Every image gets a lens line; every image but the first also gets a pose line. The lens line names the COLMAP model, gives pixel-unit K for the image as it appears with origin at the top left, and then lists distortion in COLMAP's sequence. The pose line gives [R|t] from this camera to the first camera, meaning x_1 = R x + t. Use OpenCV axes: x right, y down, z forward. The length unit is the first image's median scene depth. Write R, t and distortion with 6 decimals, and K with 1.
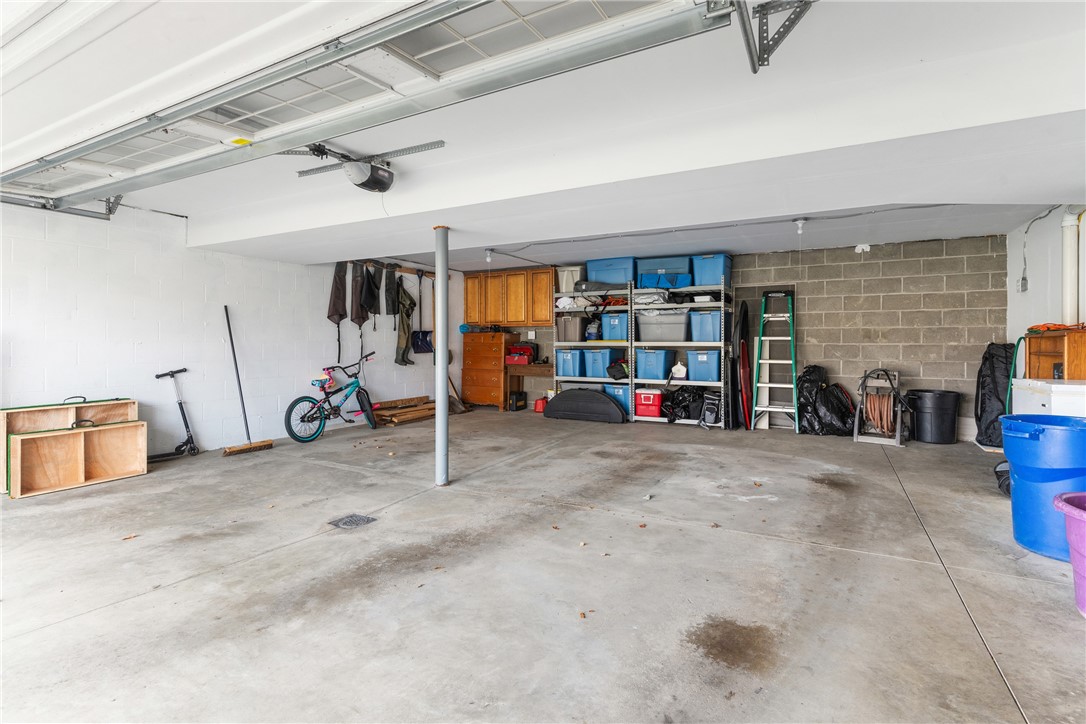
lens RADIAL K [[519.3, 0, 545.6], [0, 519.3, 355.3], [0, 0, 1]] dist [-0.000456, 0.000168]
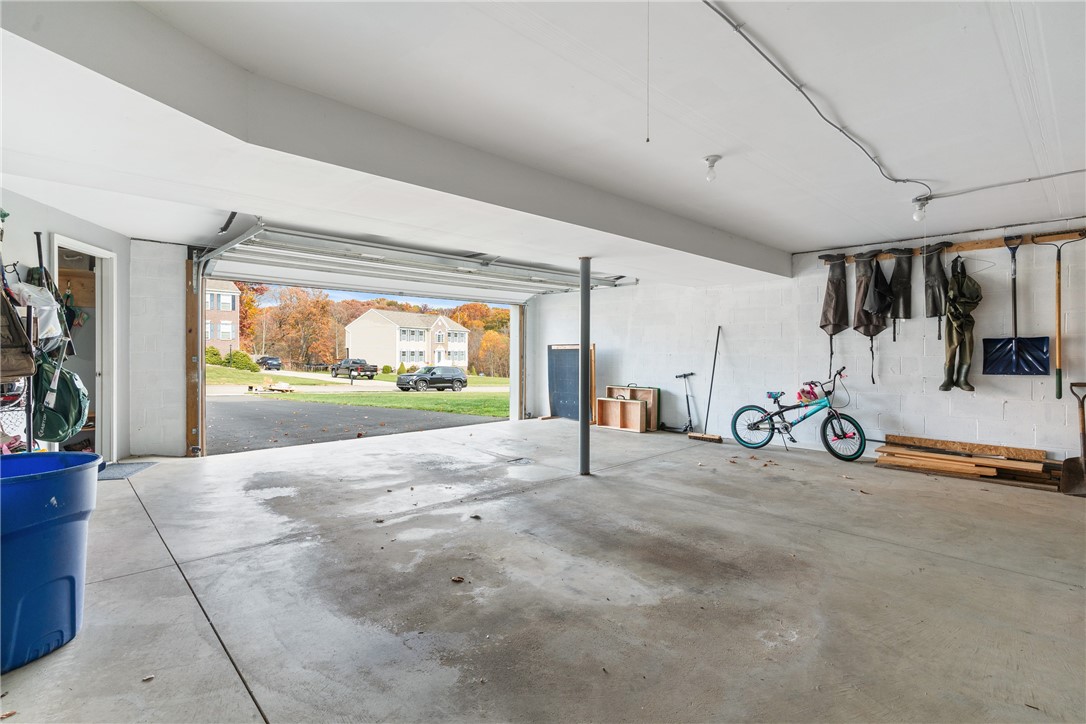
lens RADIAL K [[519.3, 0, 545.6], [0, 519.3, 355.3], [0, 0, 1]] dist [-0.000456, 0.000168]
pose [[-0.289097, 0.004309, -0.957290, 0.578446], [-0.029664, 0.999469, 0.013457, -0.021872], [0.956840, 0.032288, -0.288816, 0.766741]]
